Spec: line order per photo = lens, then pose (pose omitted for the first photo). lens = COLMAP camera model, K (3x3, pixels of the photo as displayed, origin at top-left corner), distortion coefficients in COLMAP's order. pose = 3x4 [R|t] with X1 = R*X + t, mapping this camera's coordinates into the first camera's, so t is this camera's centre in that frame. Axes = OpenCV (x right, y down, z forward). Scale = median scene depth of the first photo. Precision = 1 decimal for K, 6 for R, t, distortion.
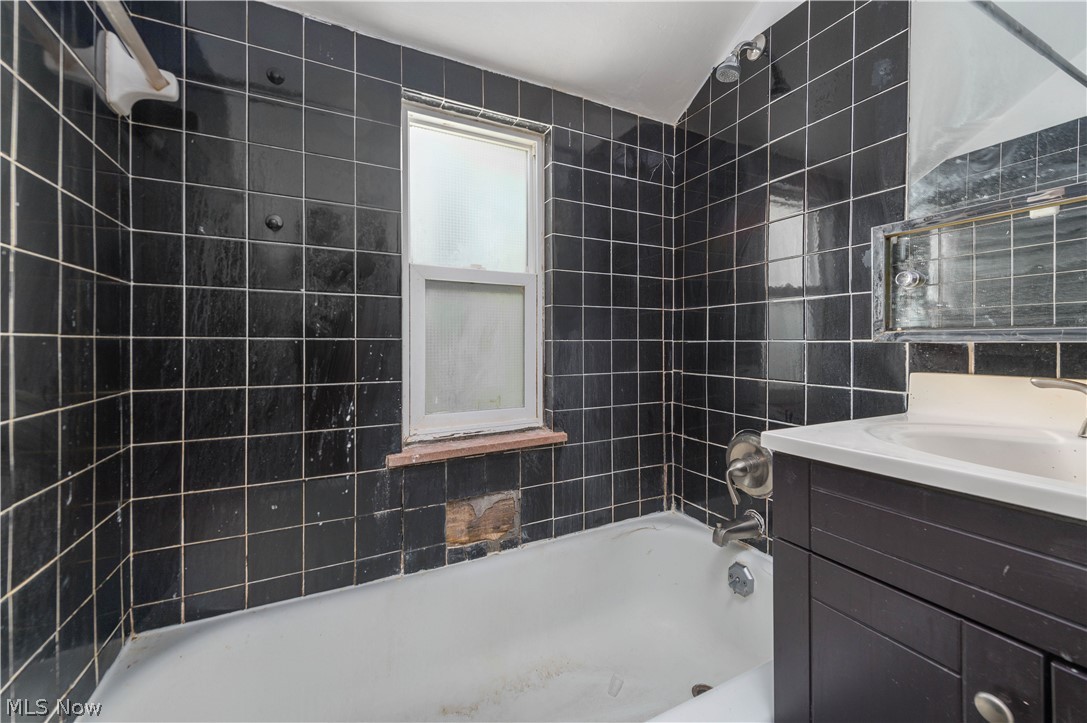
lens RADIAL K [[432.0, 0, 545.4], [0, 432.0, 353.4], [0, 0, 1]] dist [0.013300, -0.001380]
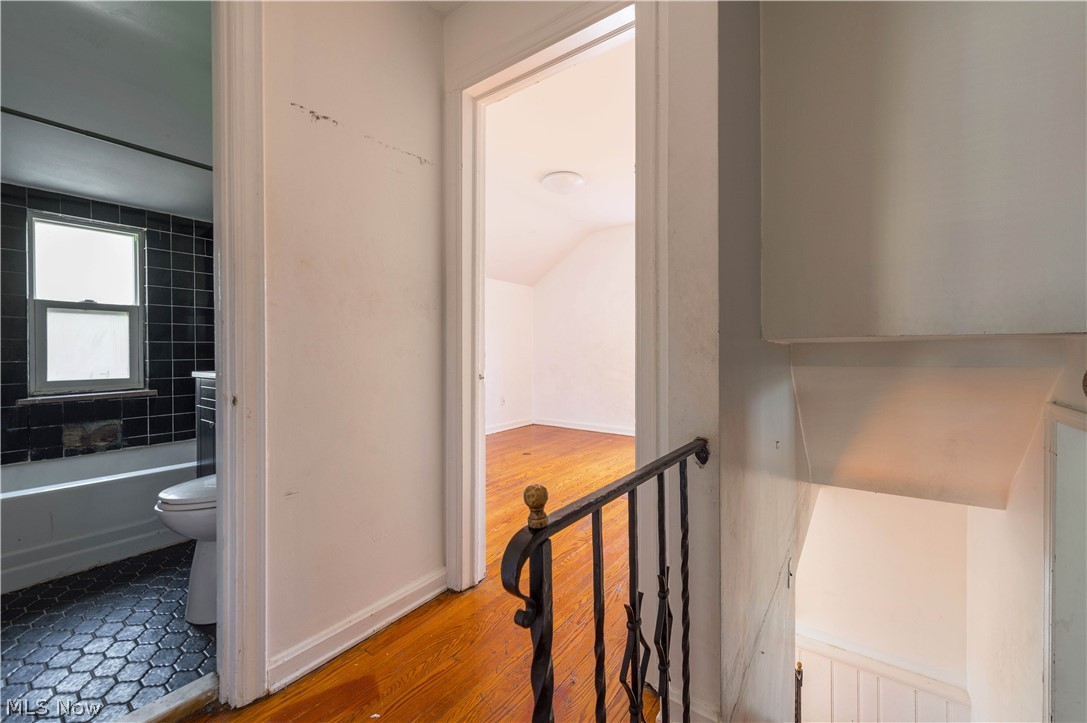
lens RADIAL K [[432.0, 0, 540.3], [0, 432.0, 357.0], [0, 0, 1]] dist [0.013300, -0.001380]
pose [[0.889999, -0.004347, 0.455942, 0.736955], [0.002298, 0.999985, 0.005047, 0.034535], [-0.455957, -0.003444, 0.889995, -1.624219]]
